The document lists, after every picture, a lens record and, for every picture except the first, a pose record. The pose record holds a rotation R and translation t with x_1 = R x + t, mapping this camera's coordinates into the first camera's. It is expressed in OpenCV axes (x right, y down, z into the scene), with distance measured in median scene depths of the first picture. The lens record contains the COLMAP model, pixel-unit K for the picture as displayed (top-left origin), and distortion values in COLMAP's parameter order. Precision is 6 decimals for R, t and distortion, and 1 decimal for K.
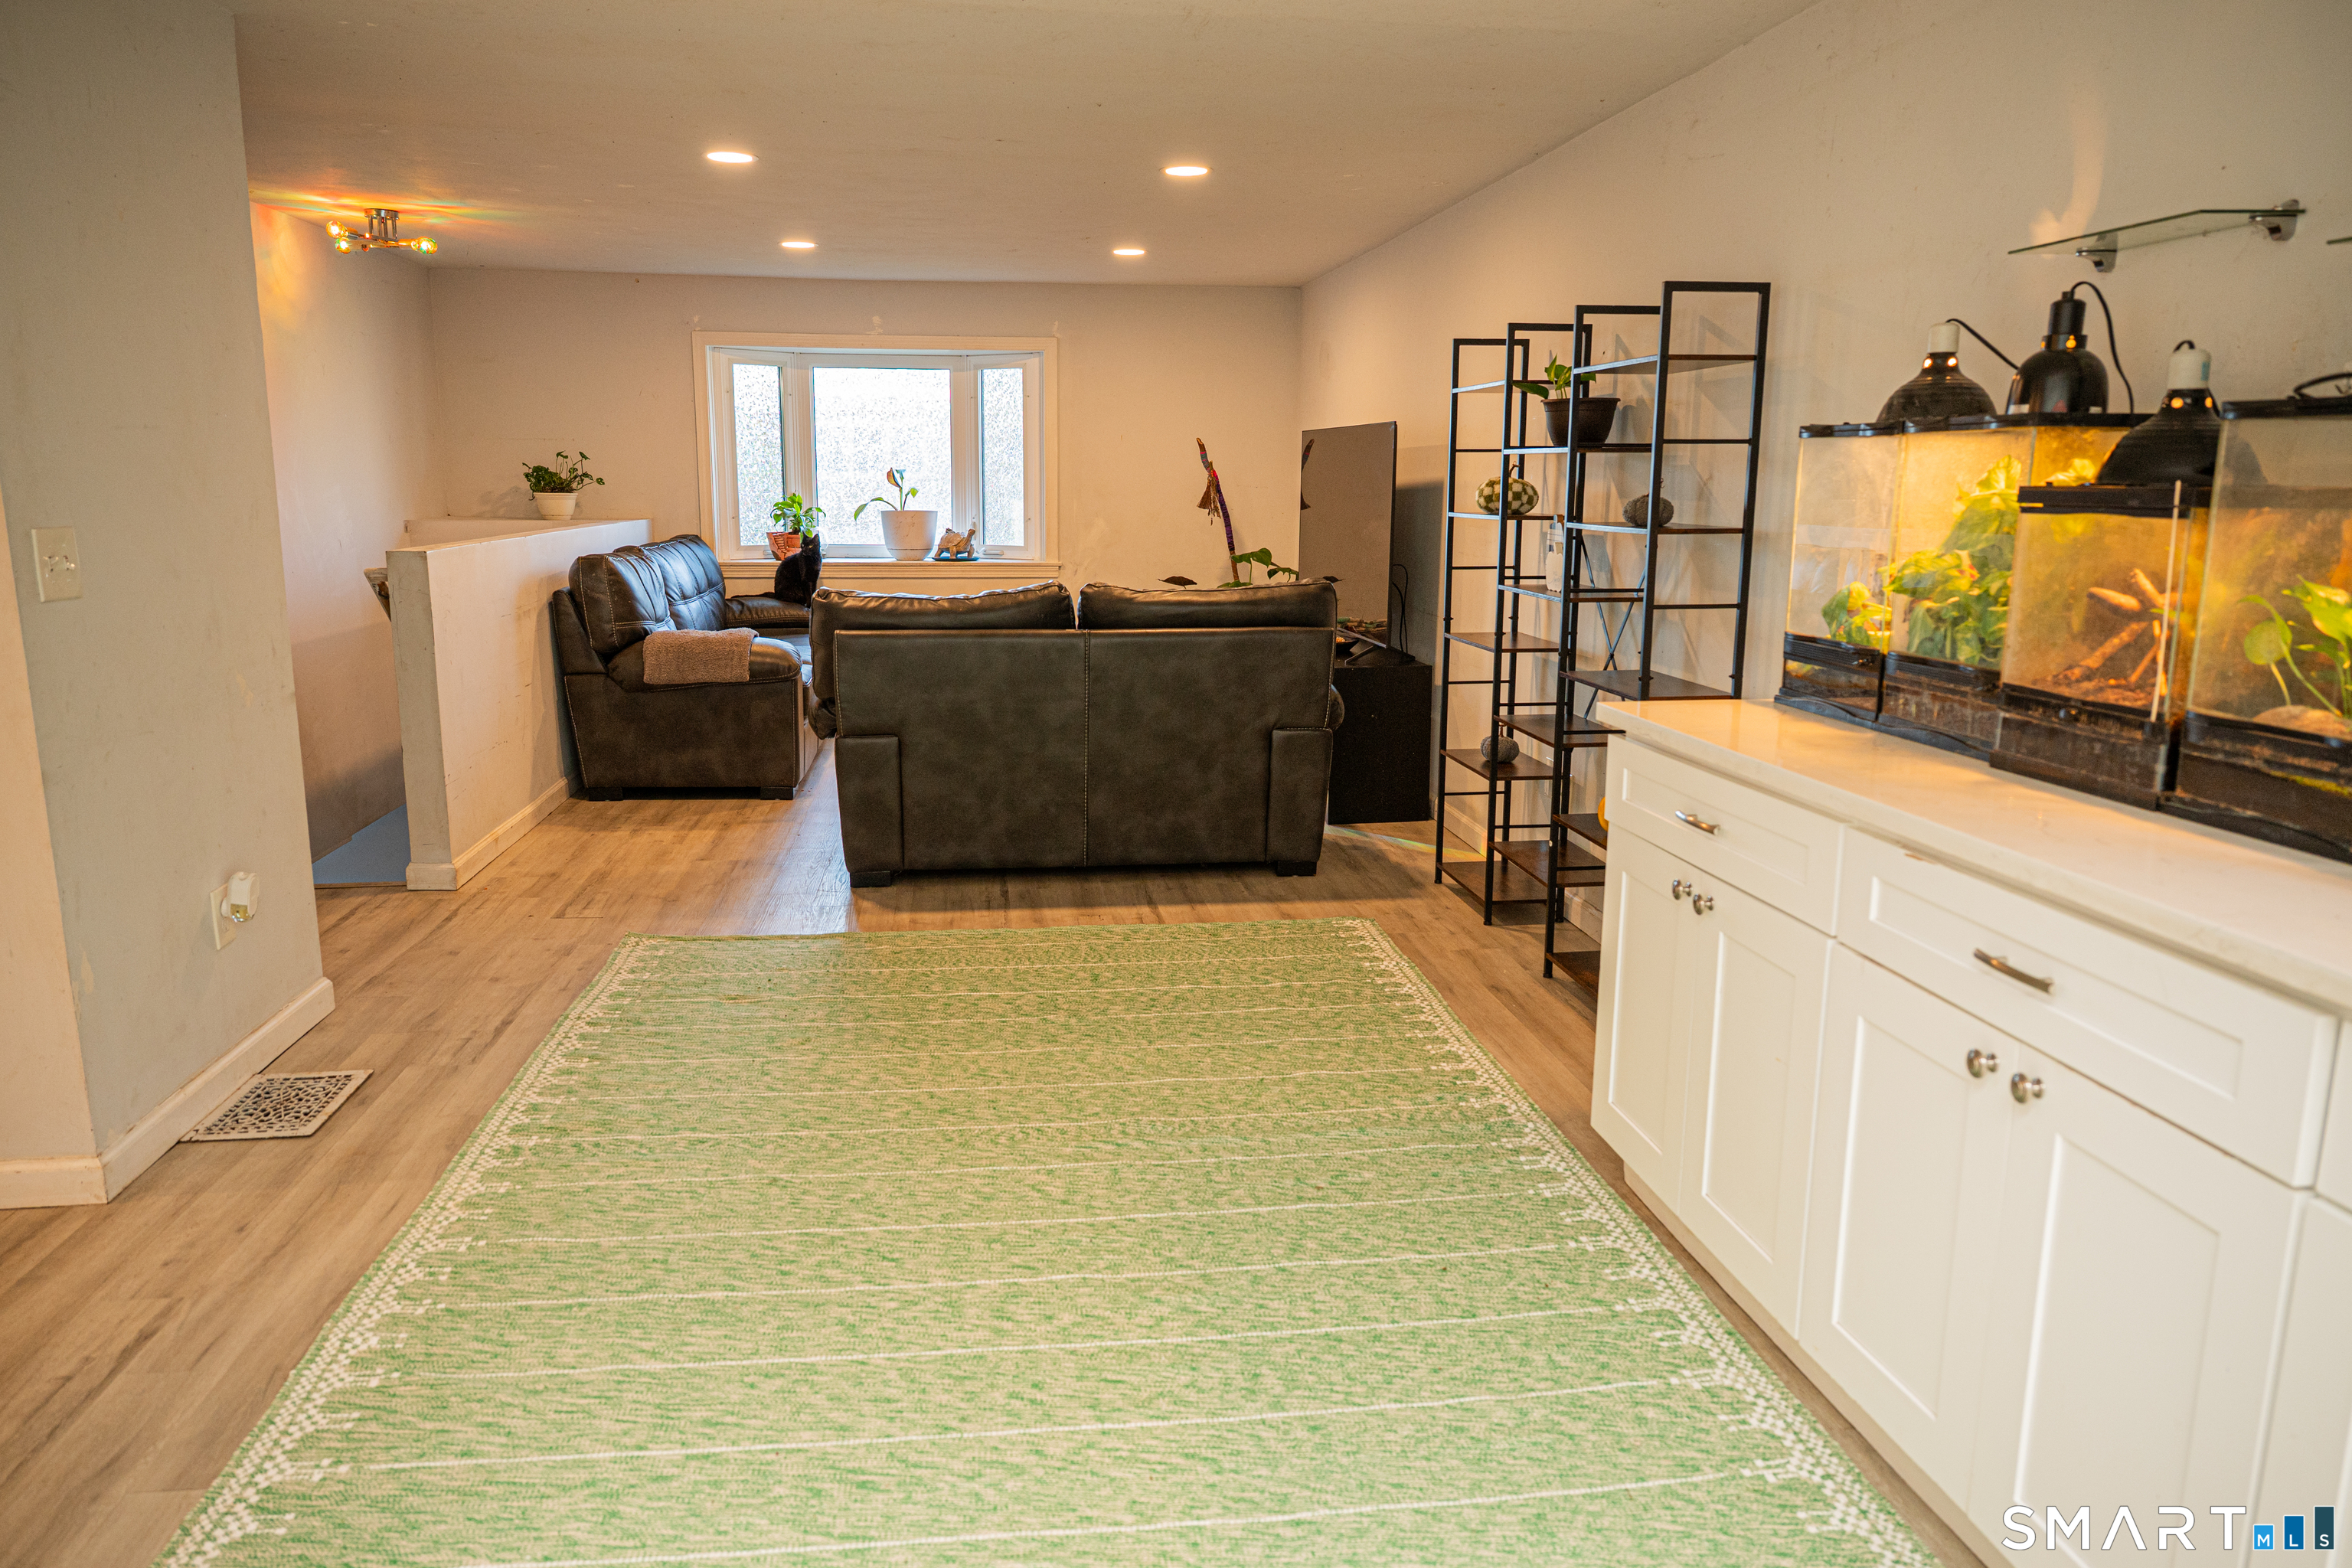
lens RADIAL K [[1616.4, 0, 1176.0], [0, 1616.4, 784.0], [0, 0, 1]] dist [-0.002368, 0.003705]
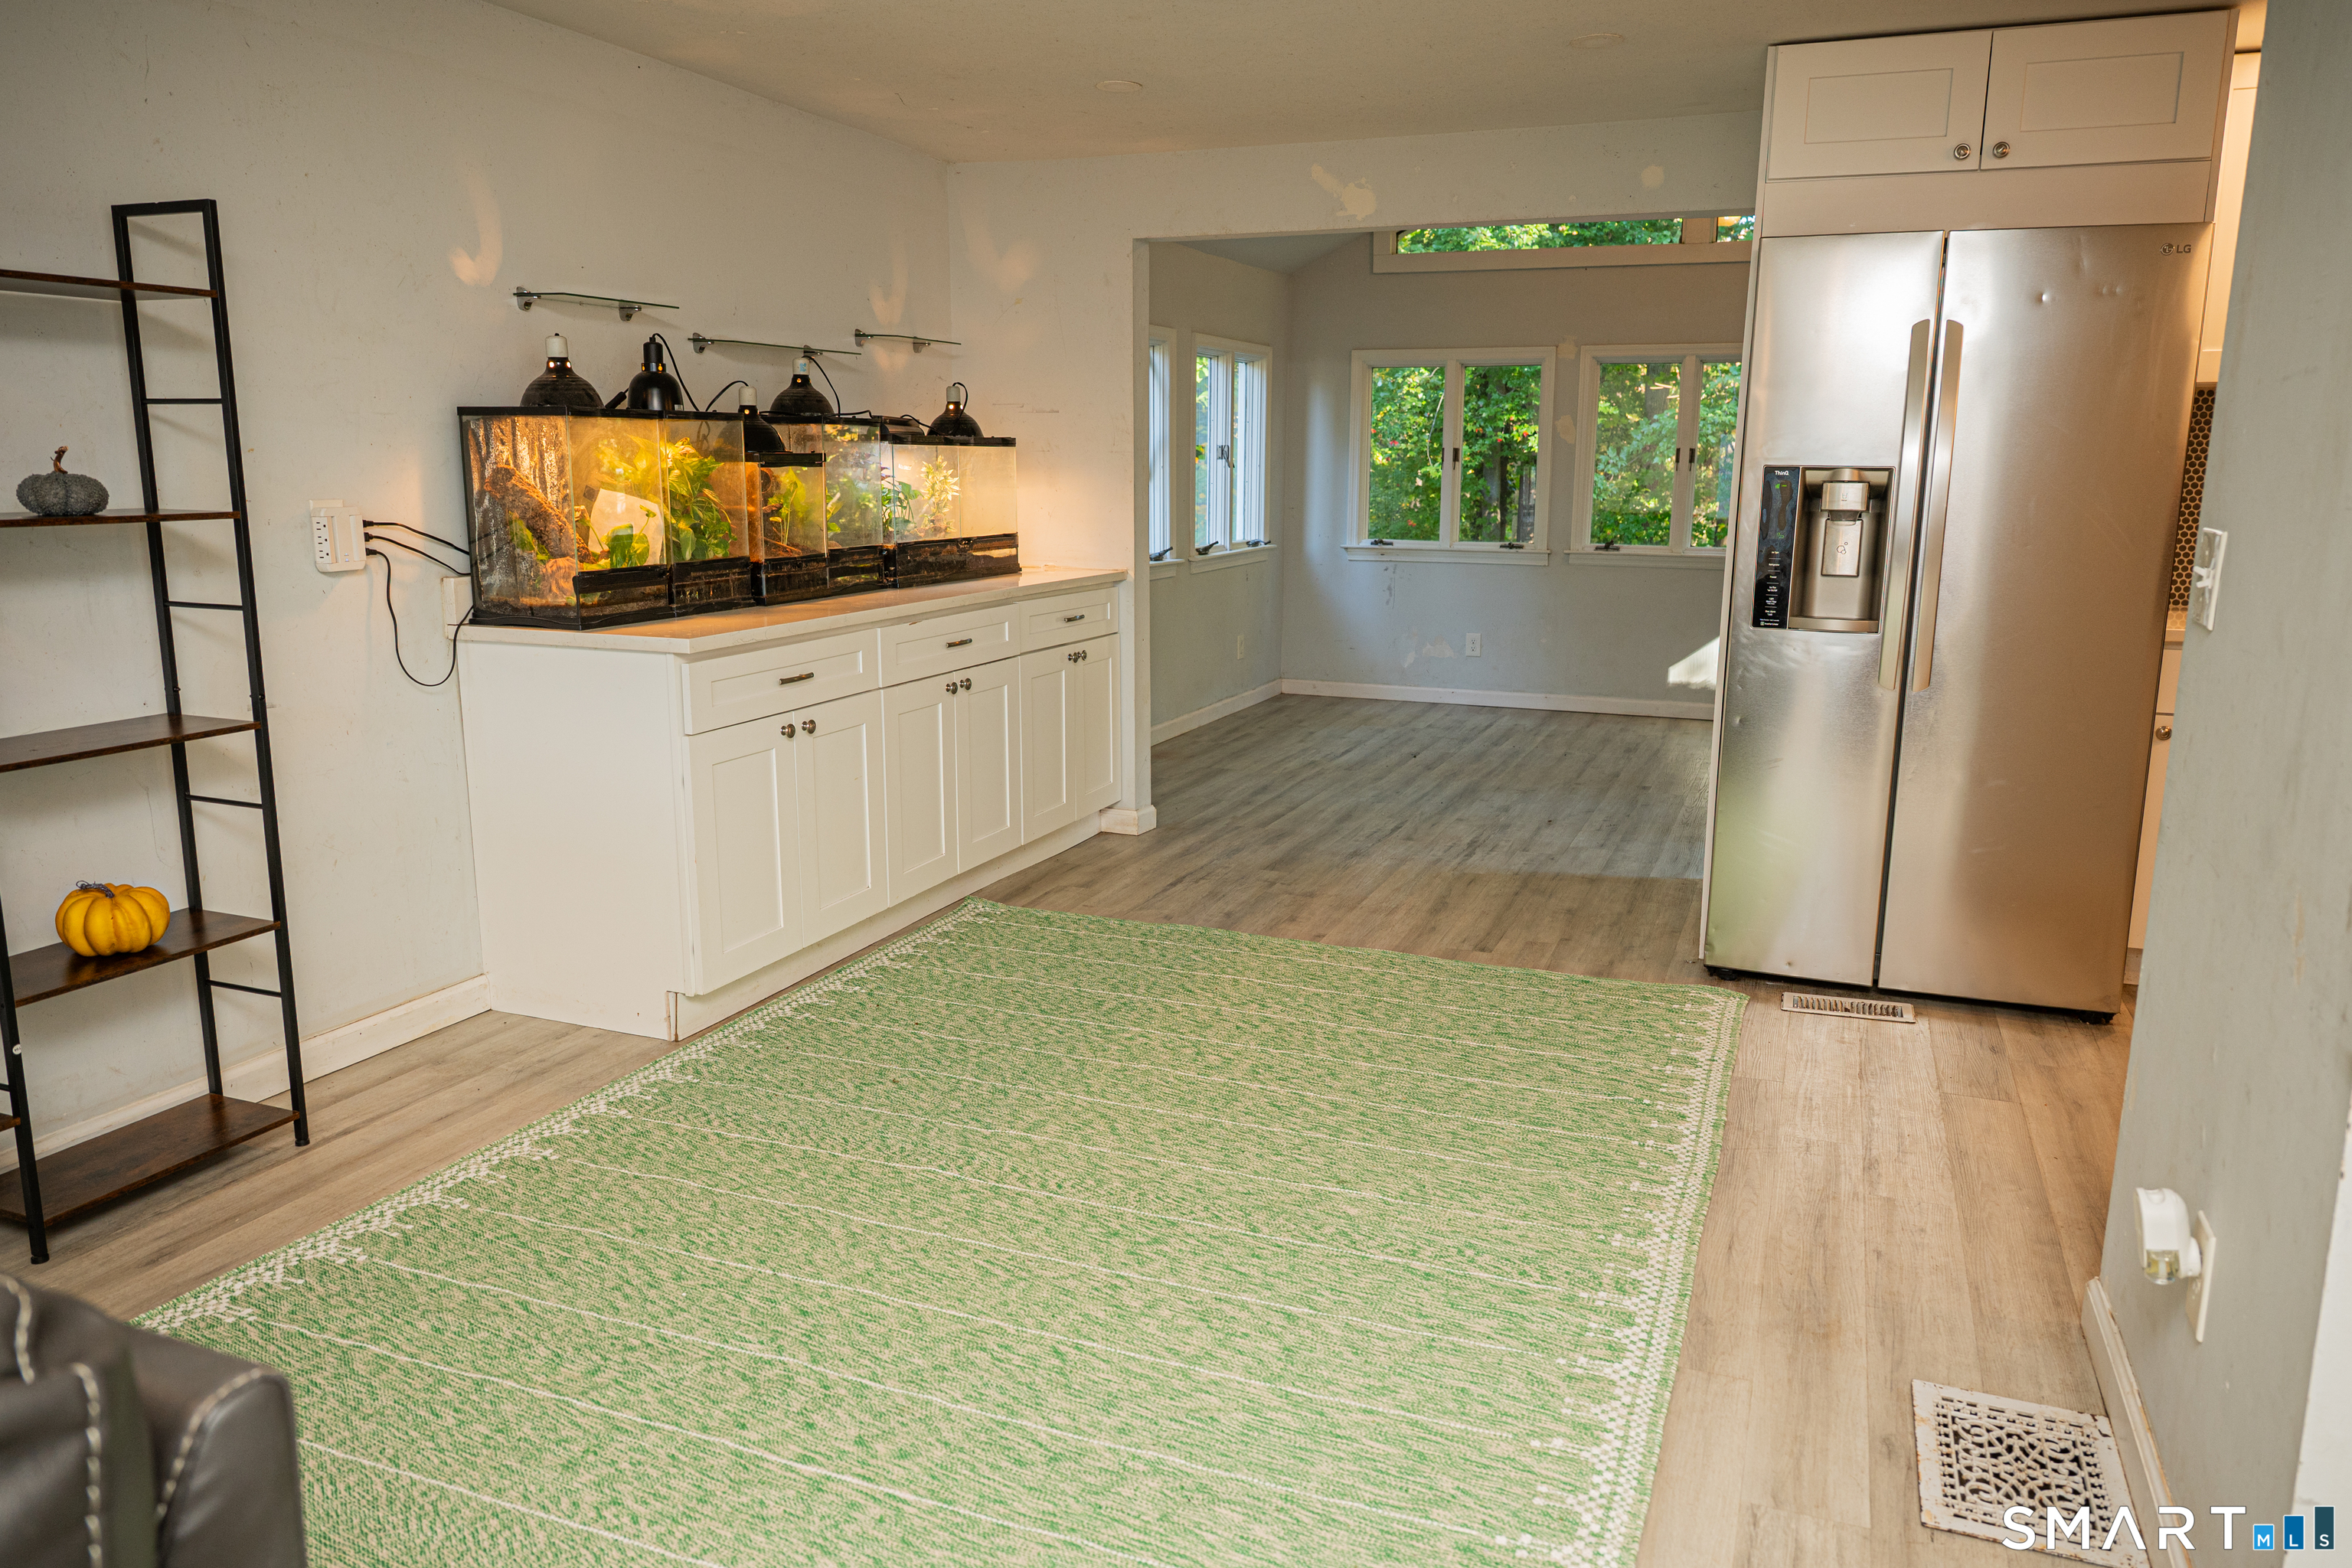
lens RADIAL K [[1608.8, 0, 1167.2], [0, 1608.8, 772.3], [0, 0, 1]] dist [-0.000726, 0.000957]
pose [[-0.869700, -0.104928, 0.482298, -0.618752], [0.084535, 0.931040, 0.354992, -0.347765], [-0.486287, 0.349508, -0.800855, 1.799663]]
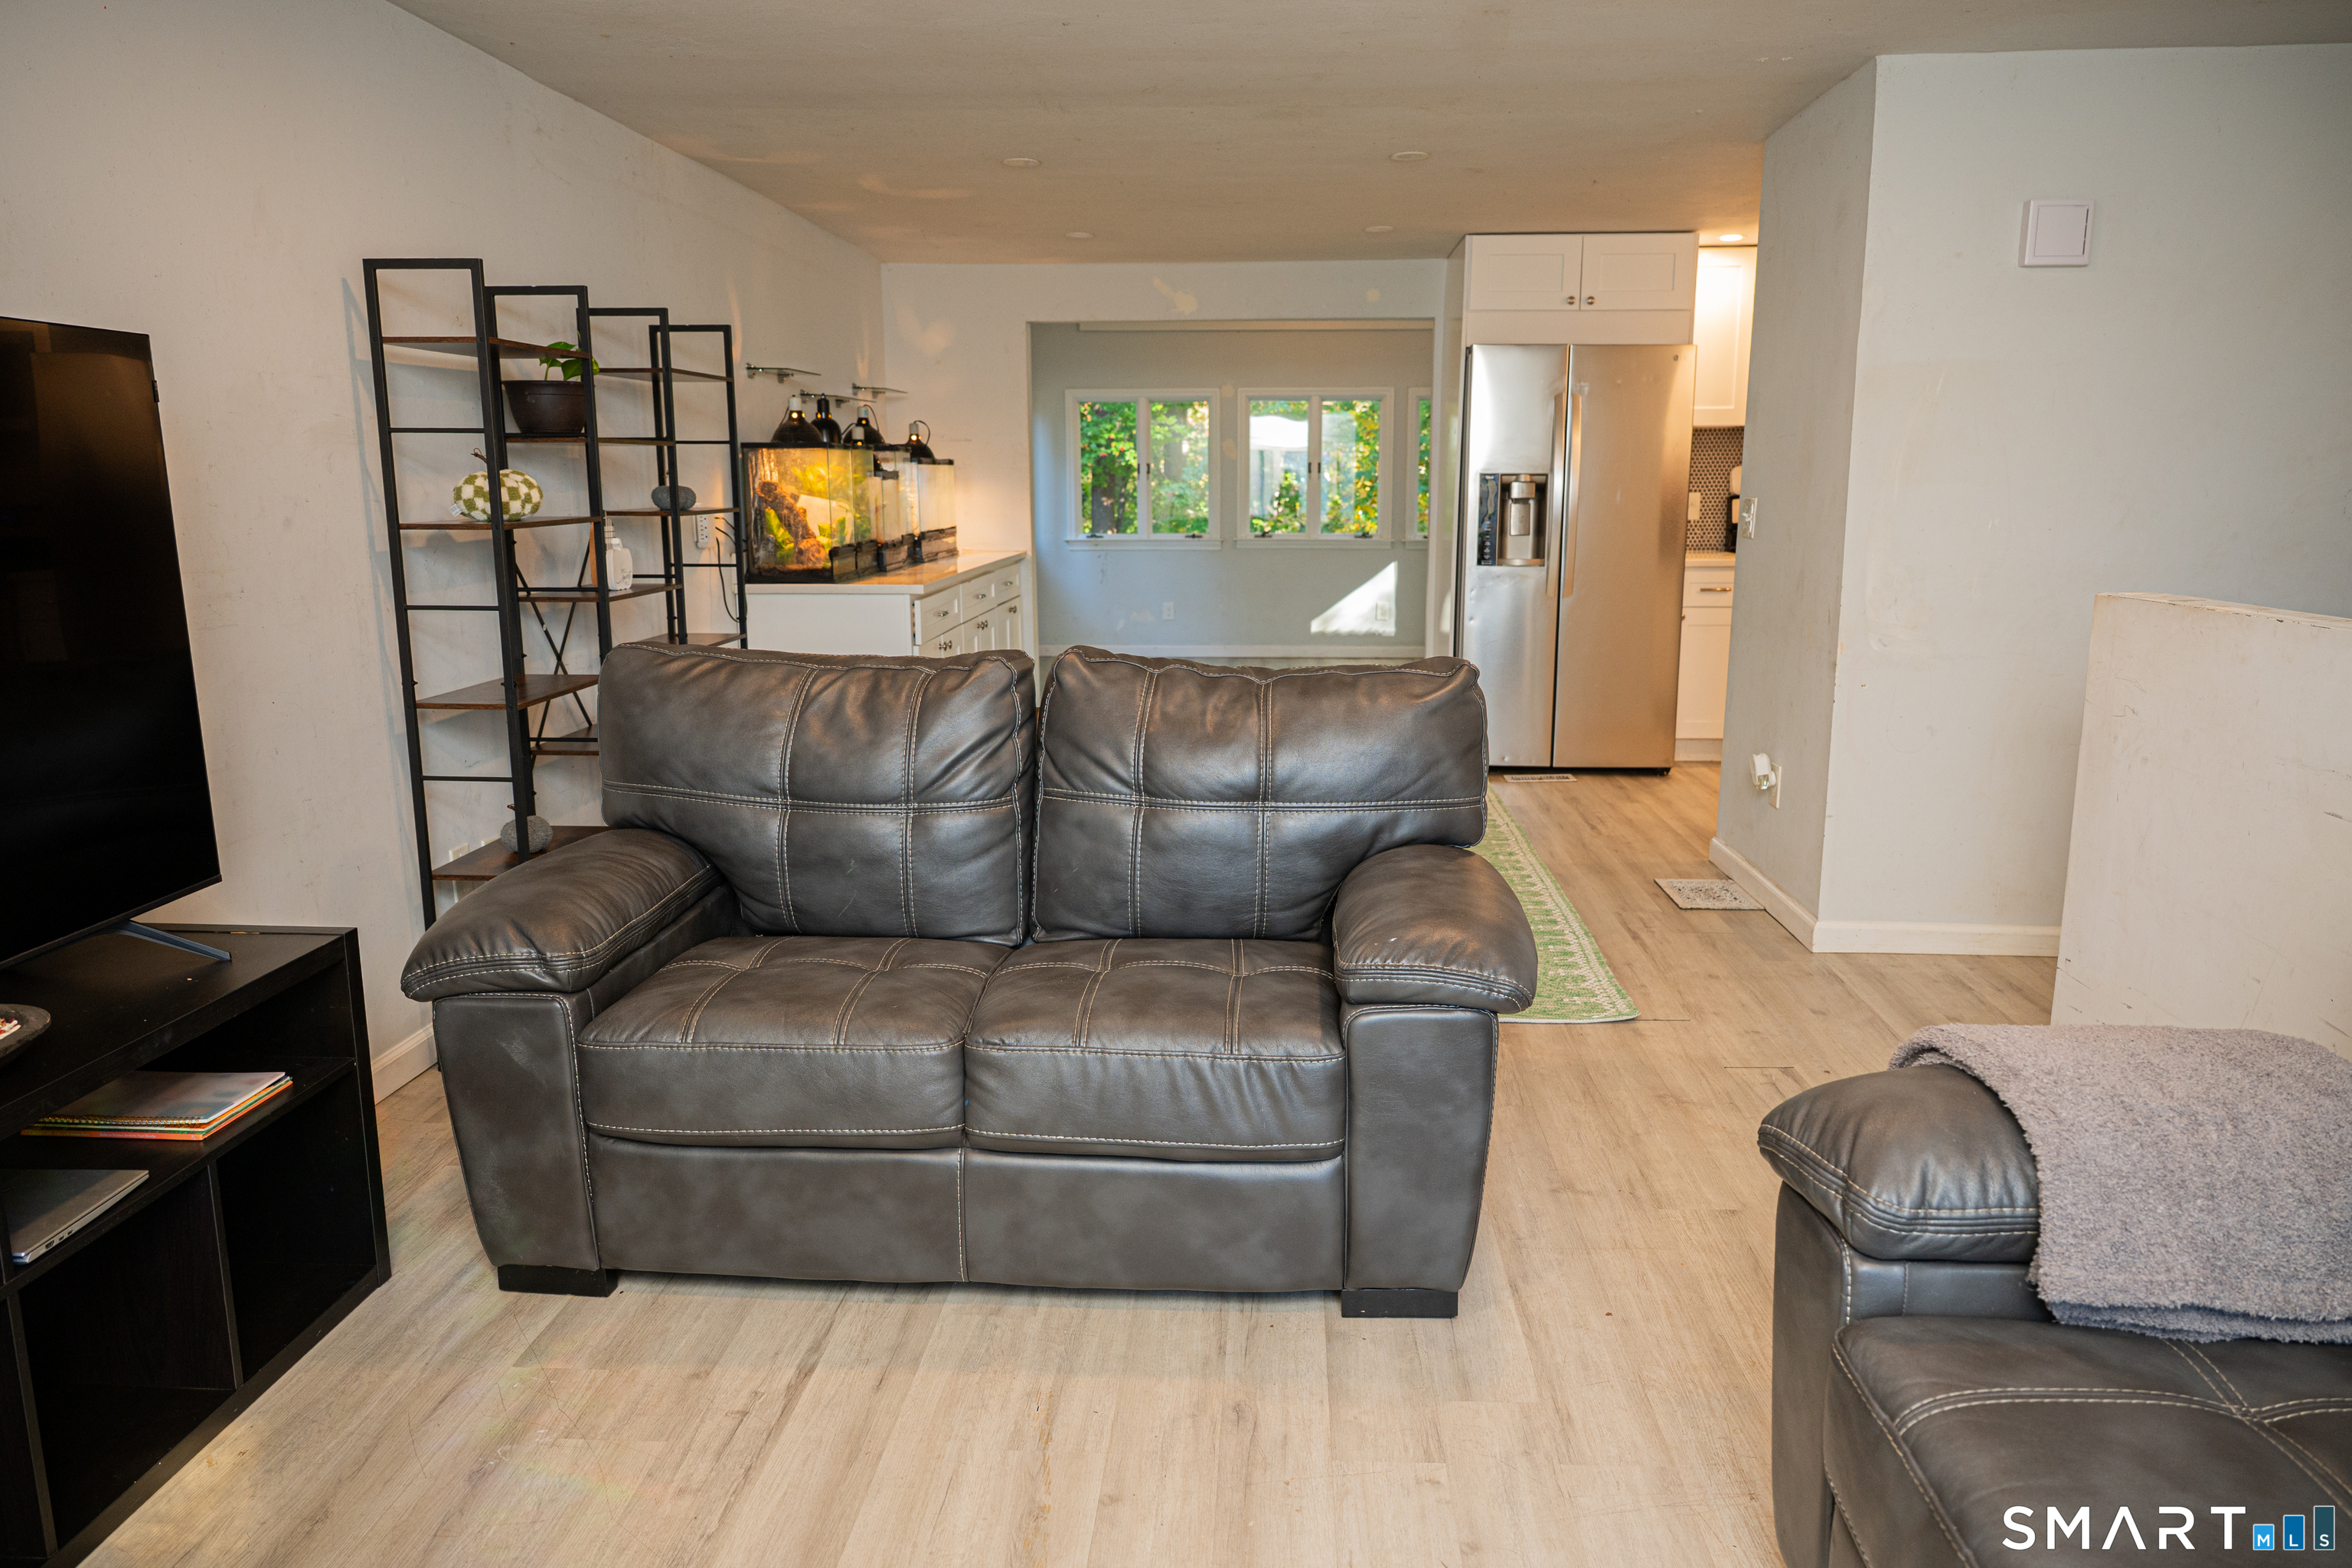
lens RADIAL K [[1560.6, 0, 1187.6], [0, 1560.6, 741.6], [0, 0, 1]] dist [0.052273, 0.000449]
pose [[-0.982851, -0.034466, 0.181150, -0.390605], [0.032664, 0.934301, 0.354986, -0.527811], [-0.181483, 0.354815, -0.917153, 2.710715]]
